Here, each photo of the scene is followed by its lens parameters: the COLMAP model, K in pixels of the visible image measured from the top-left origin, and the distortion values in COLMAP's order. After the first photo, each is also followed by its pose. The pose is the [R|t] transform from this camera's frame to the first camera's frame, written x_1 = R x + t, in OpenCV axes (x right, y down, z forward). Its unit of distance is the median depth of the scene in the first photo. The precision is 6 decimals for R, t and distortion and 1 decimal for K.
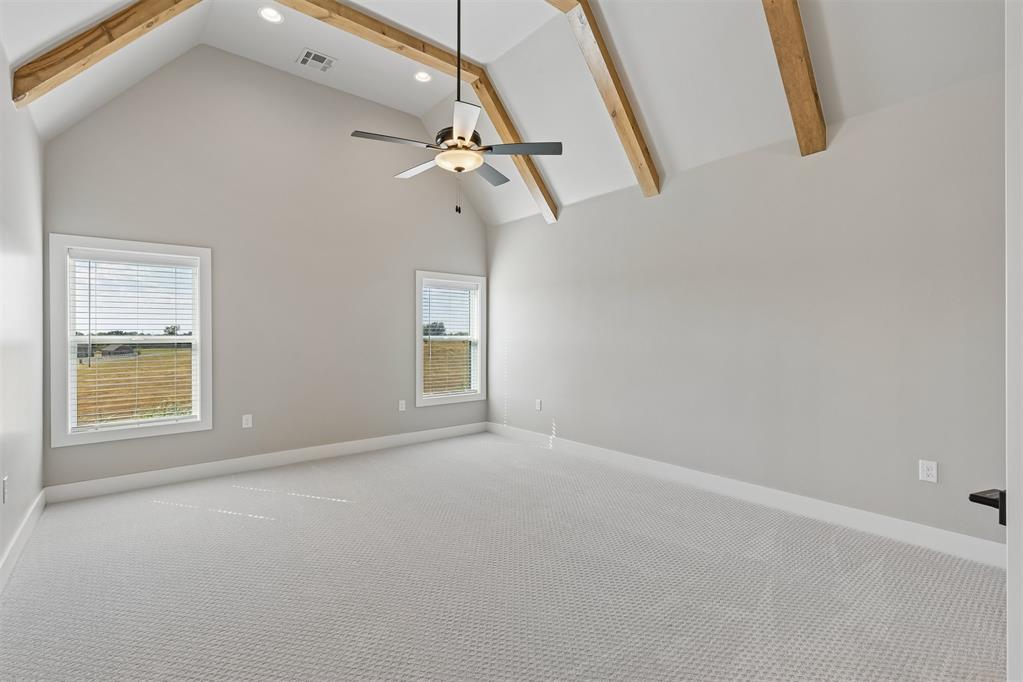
lens RADIAL K [[462.0, 0, 508.8], [0, 462.0, 340.7], [0, 0, 1]] dist [0.007345, -0.001220]
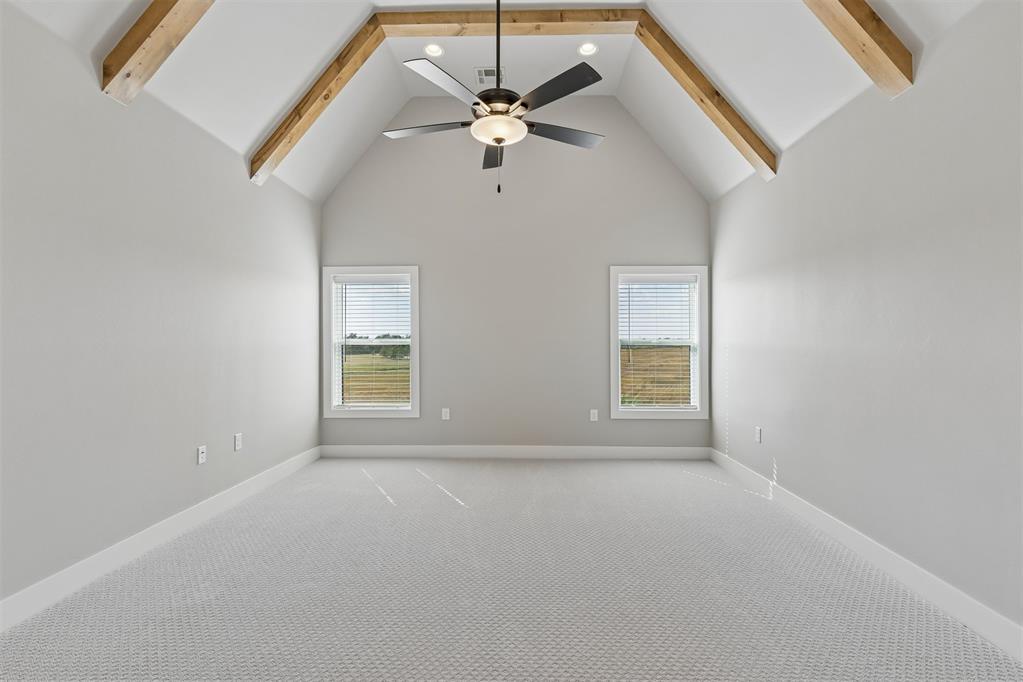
lens RADIAL K [[462.0, 0, 511.1], [0, 462.0, 338.3], [0, 0, 1]] dist [0.007345, -0.001220]
pose [[0.758623, -0.000659, -0.651530, 0.296073], [-0.008177, 0.999911, -0.010533, -0.001363], [0.651479, 0.013318, 0.758550, 0.242488]]
